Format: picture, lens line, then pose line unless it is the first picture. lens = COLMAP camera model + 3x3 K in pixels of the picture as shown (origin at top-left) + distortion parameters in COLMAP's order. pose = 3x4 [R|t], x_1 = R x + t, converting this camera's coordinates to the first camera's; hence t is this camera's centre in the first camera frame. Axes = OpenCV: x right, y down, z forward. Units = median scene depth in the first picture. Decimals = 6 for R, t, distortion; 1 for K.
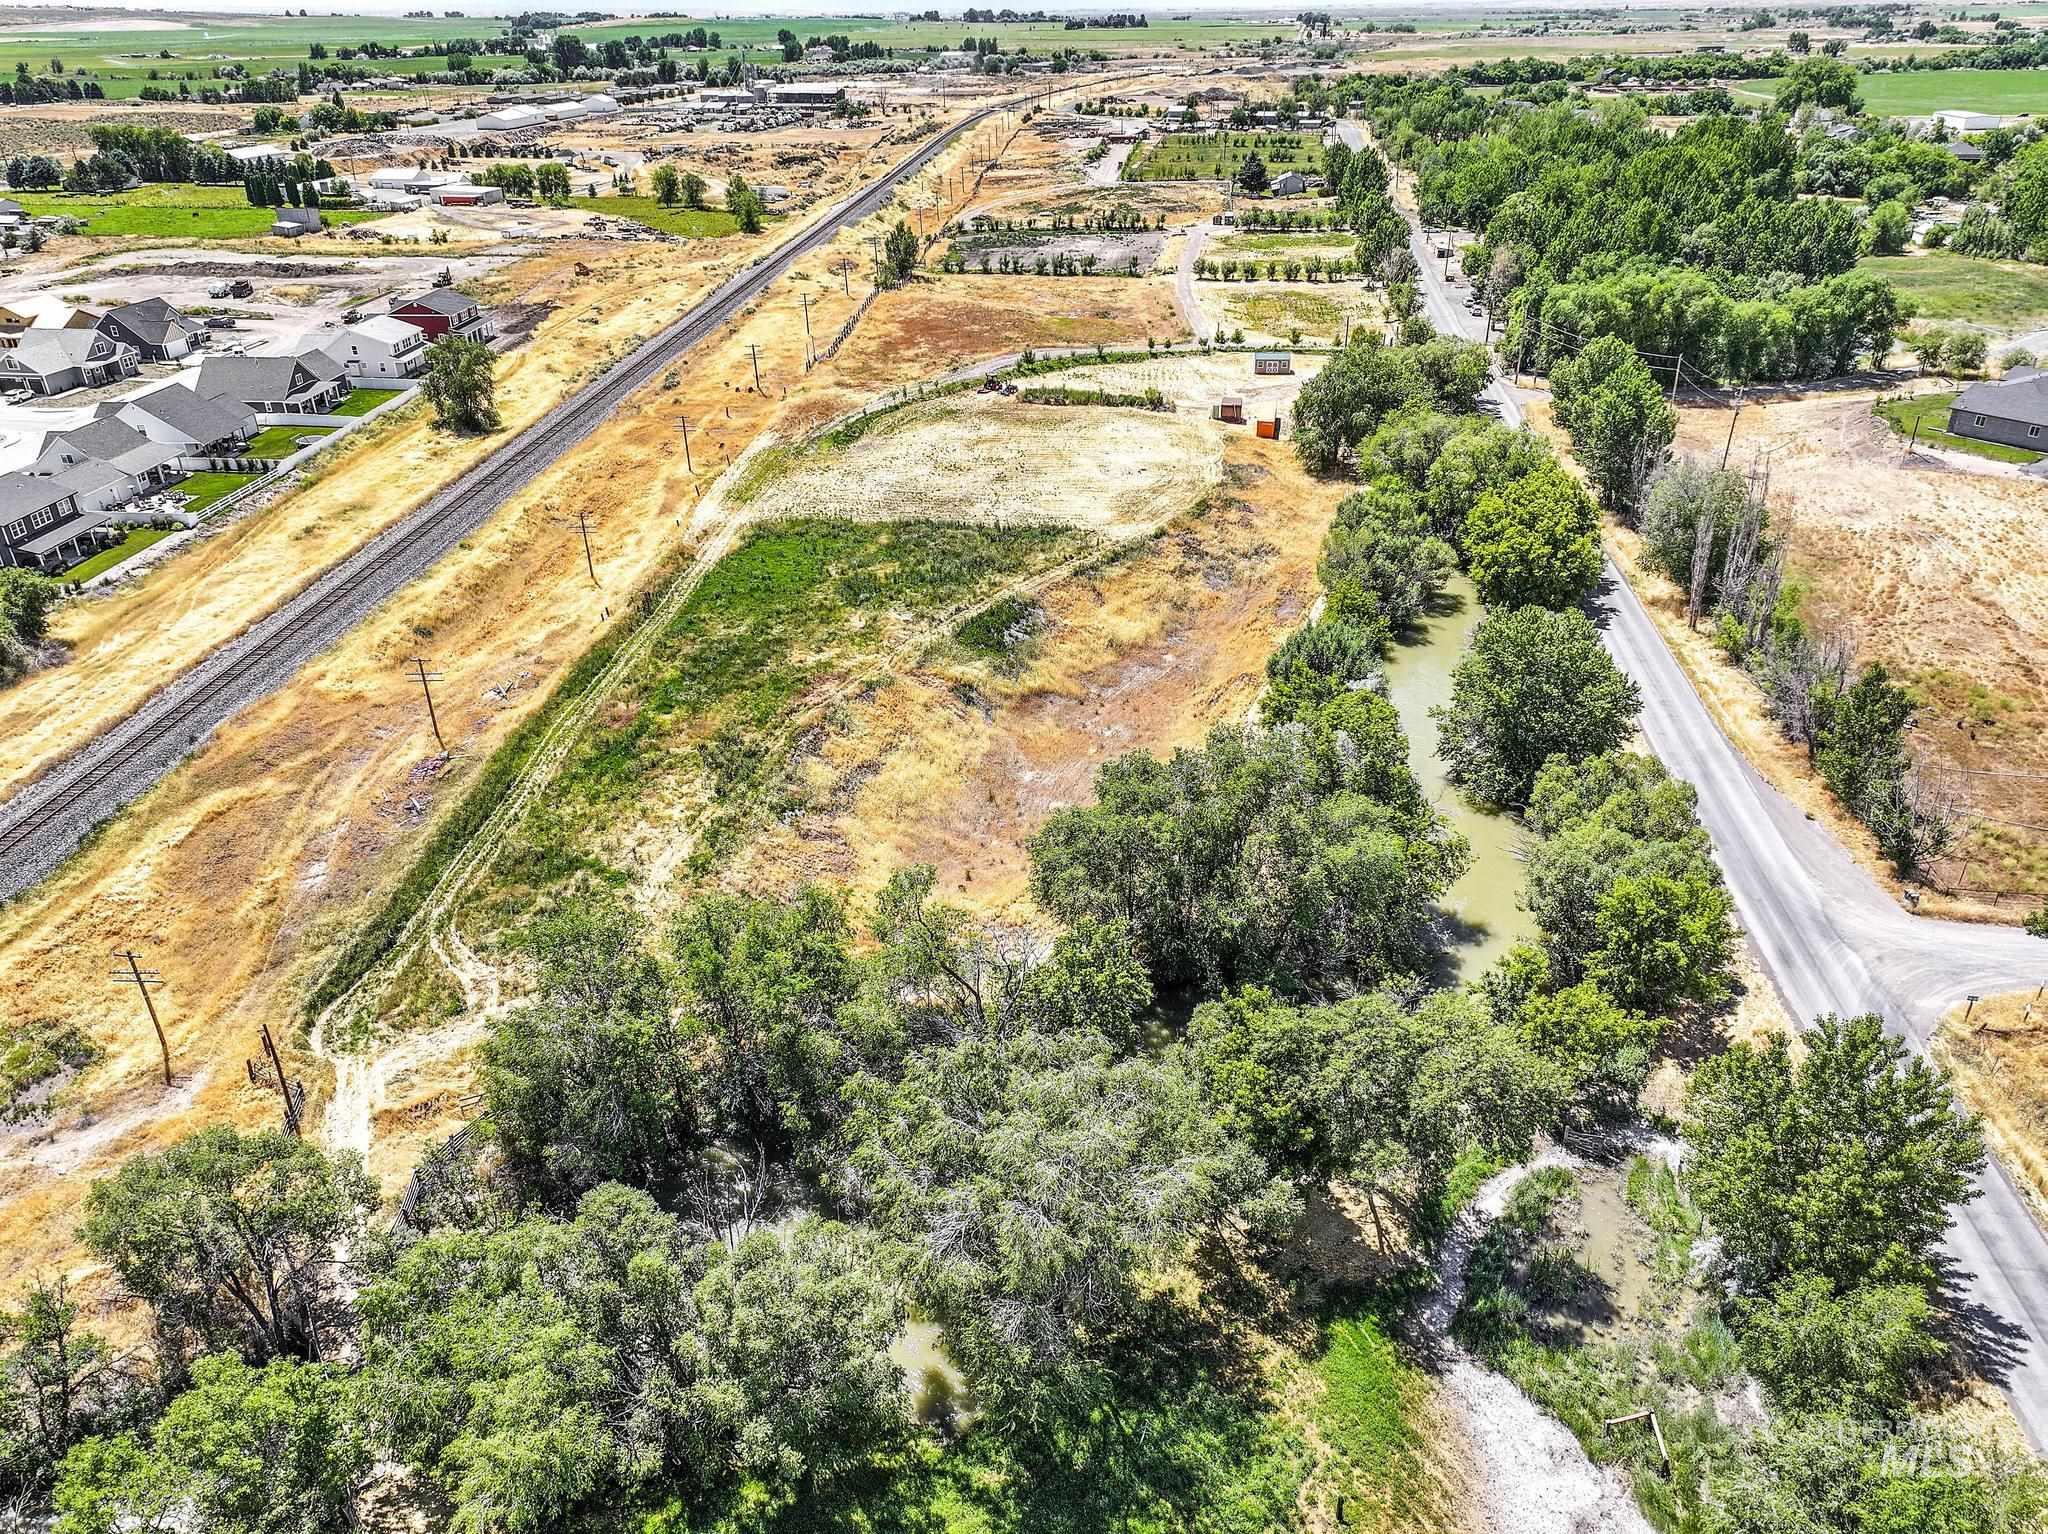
lens RADIAL K [[1449.8, 0, 1024.0], [0, 1449.8, 767.0], [0, 0, 1]] dist [-0.009696, 0.021121]
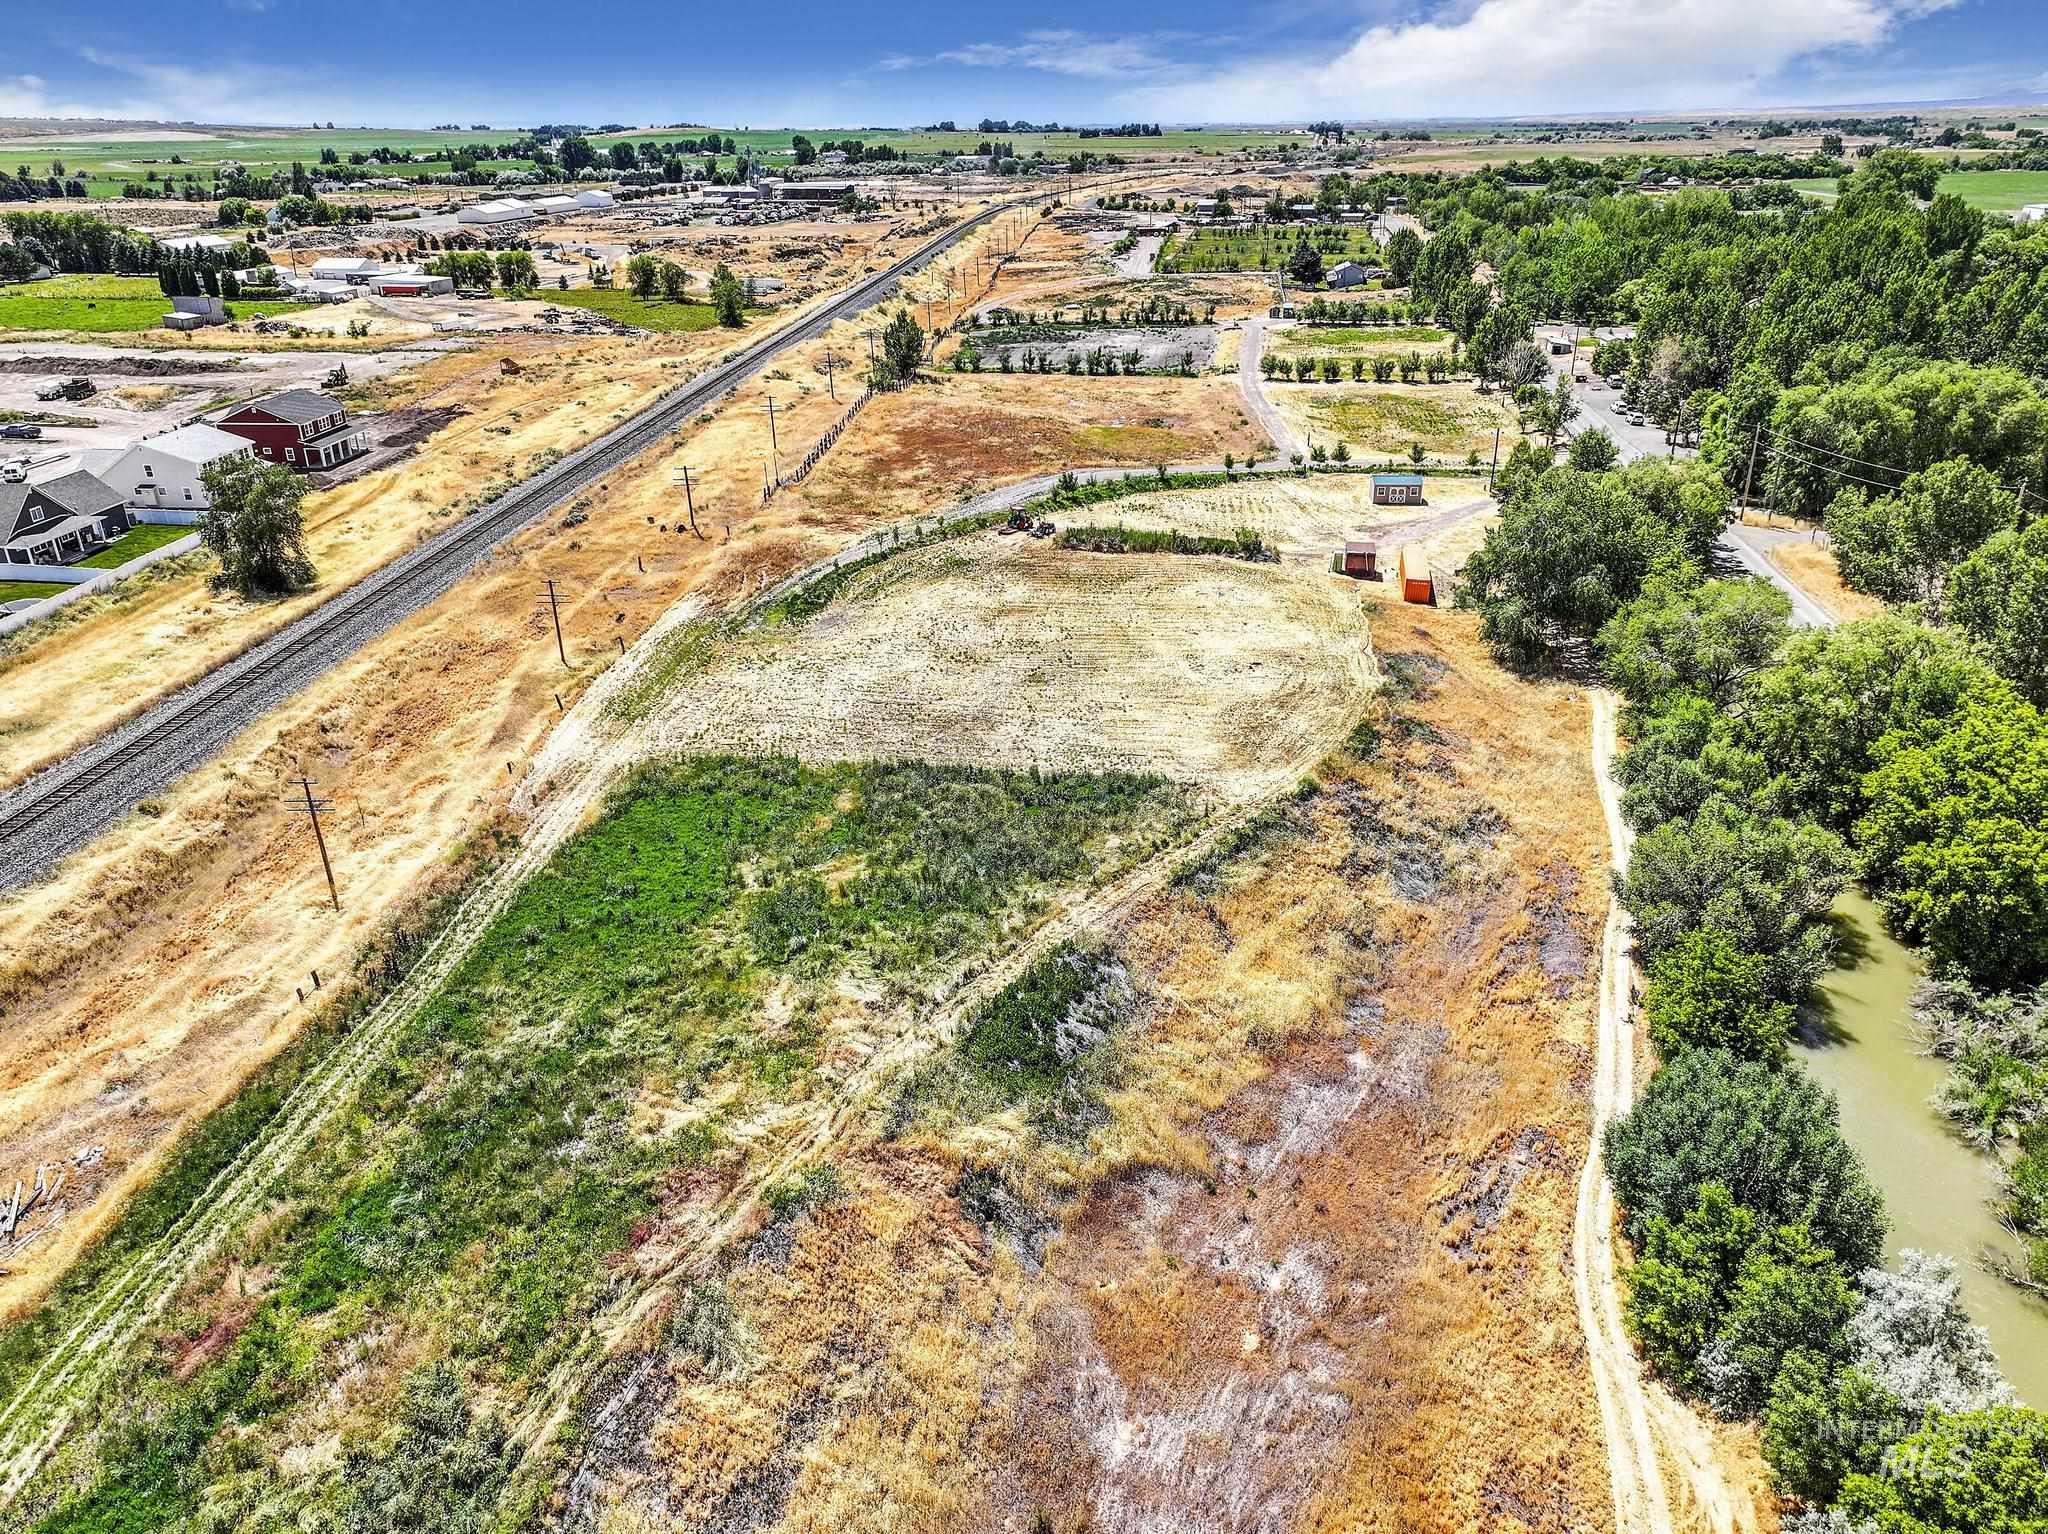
lens RADIAL K [[1449.8, 0, 1024.0], [0, 1449.8, 767.0], [0, 0, 1]] dist [-0.009696, 0.021121]
pose [[0.999965, 0.003101, -0.007776, -0.012055], [-0.003601, 0.997870, -0.065135, -0.085574], [0.007558, 0.065160, 0.997846, 0.260863]]
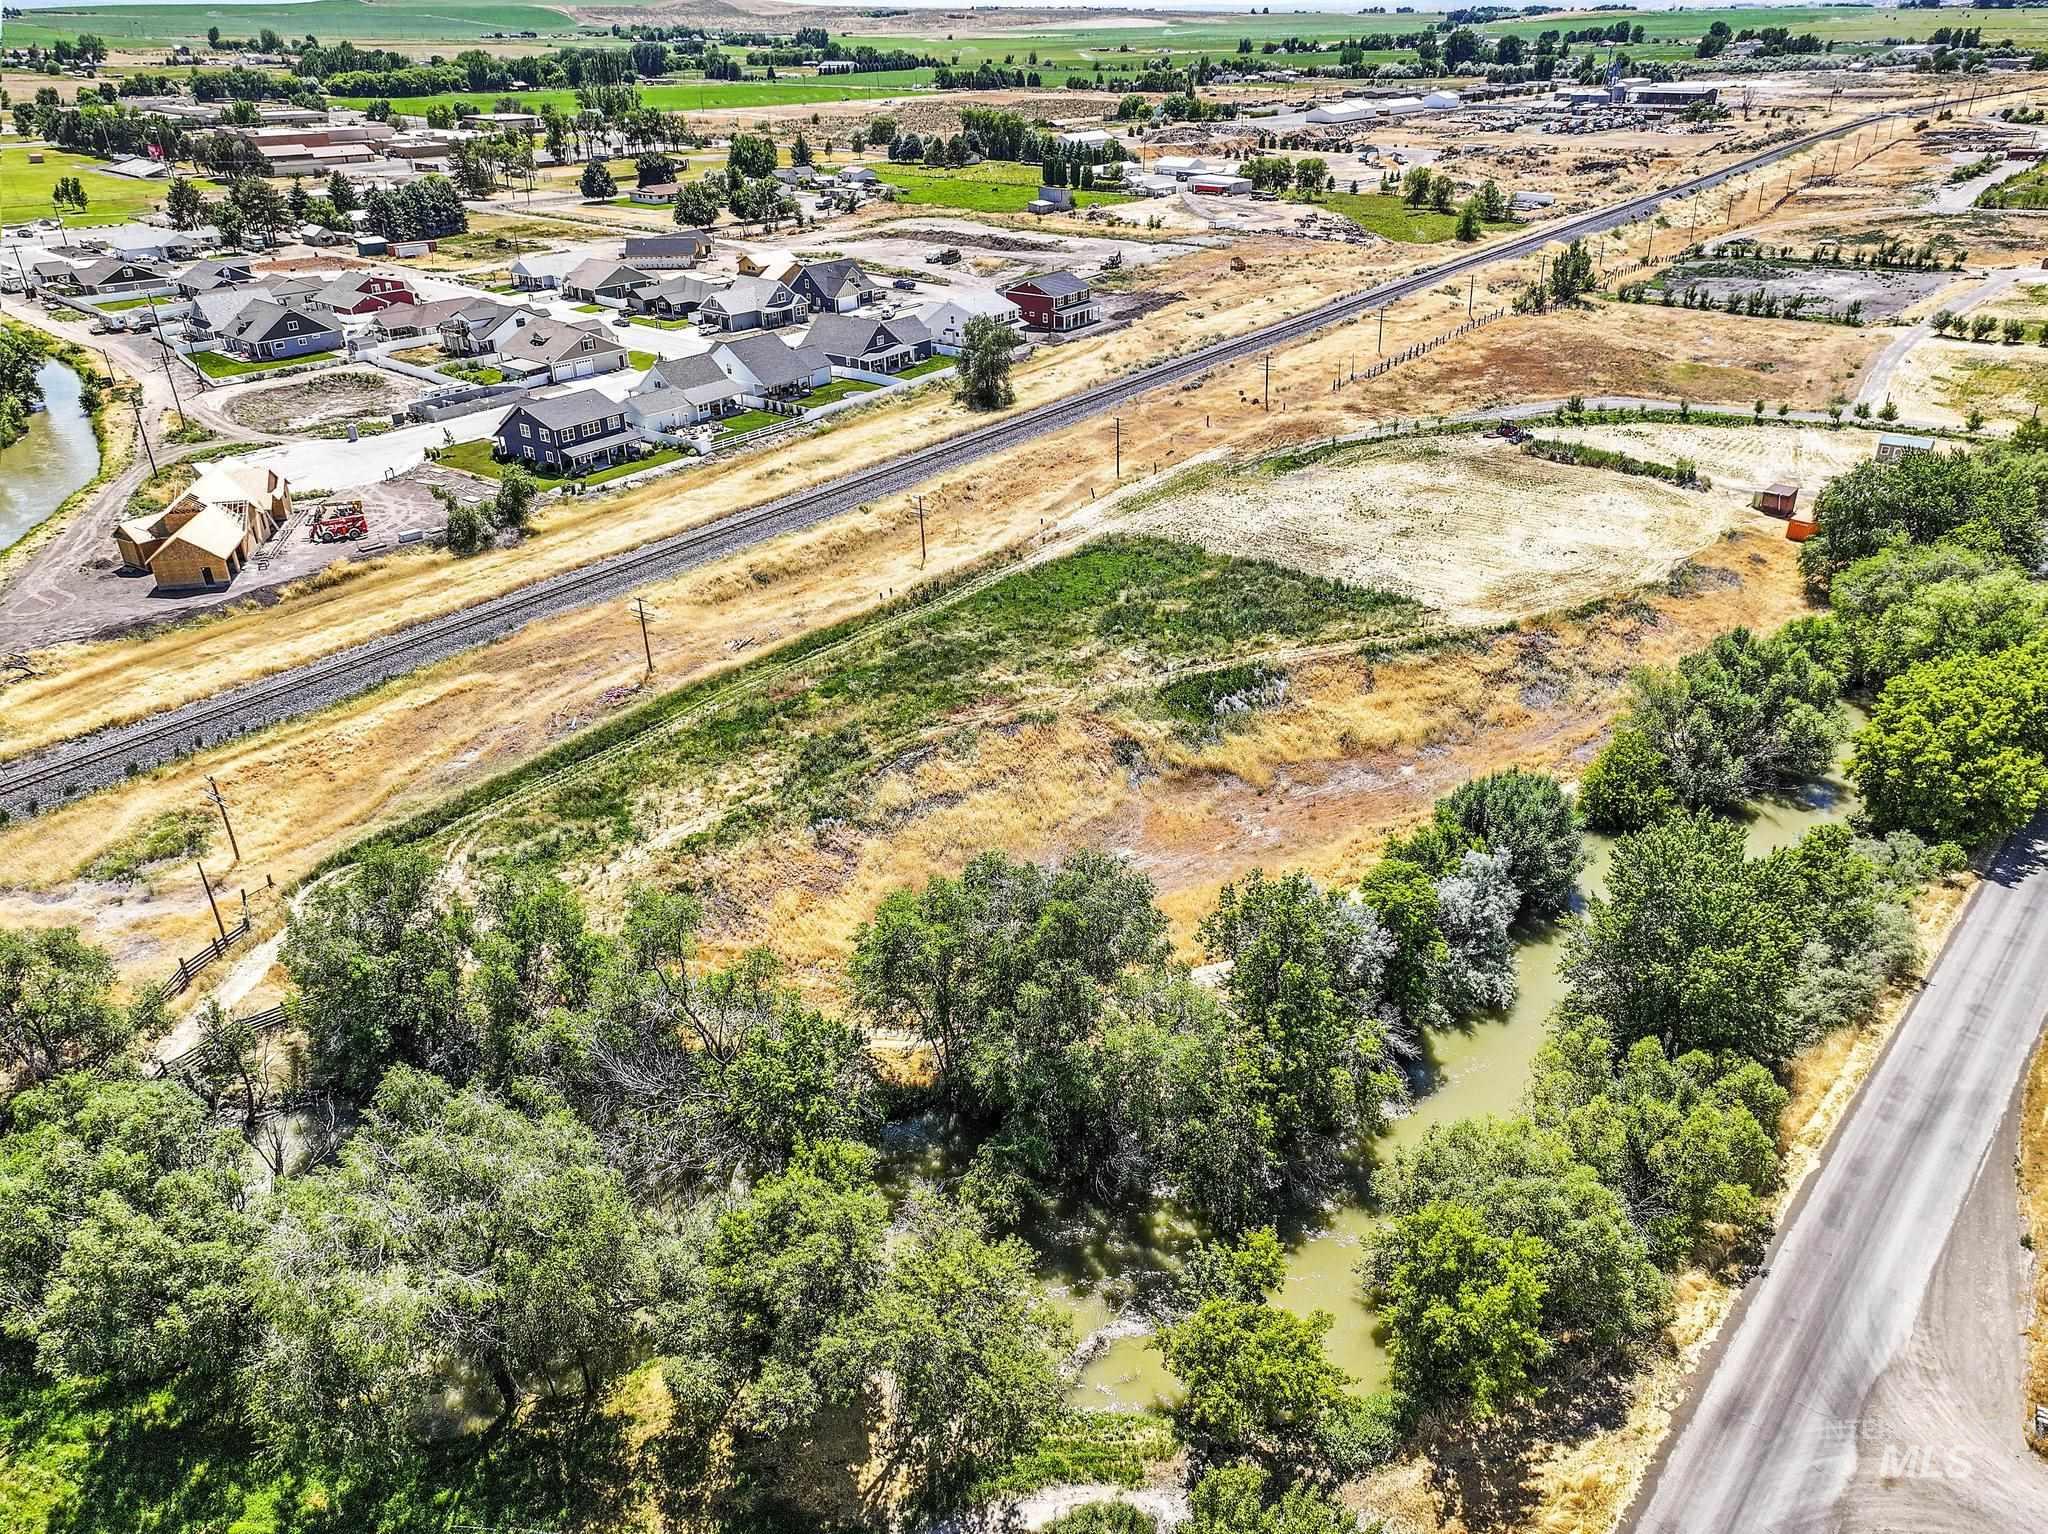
lens RADIAL K [[1420.5, 0, 1024.0], [0, 1420.5, 767.0], [0, 0, 1]] dist [0.011094, 0.009446]
pose [[0.838577, 0.252356, -0.482810, 0.181811], [-0.247891, 0.965933, 0.074321, -0.048026], [0.485117, 0.057360, 0.872566, 0.088768]]
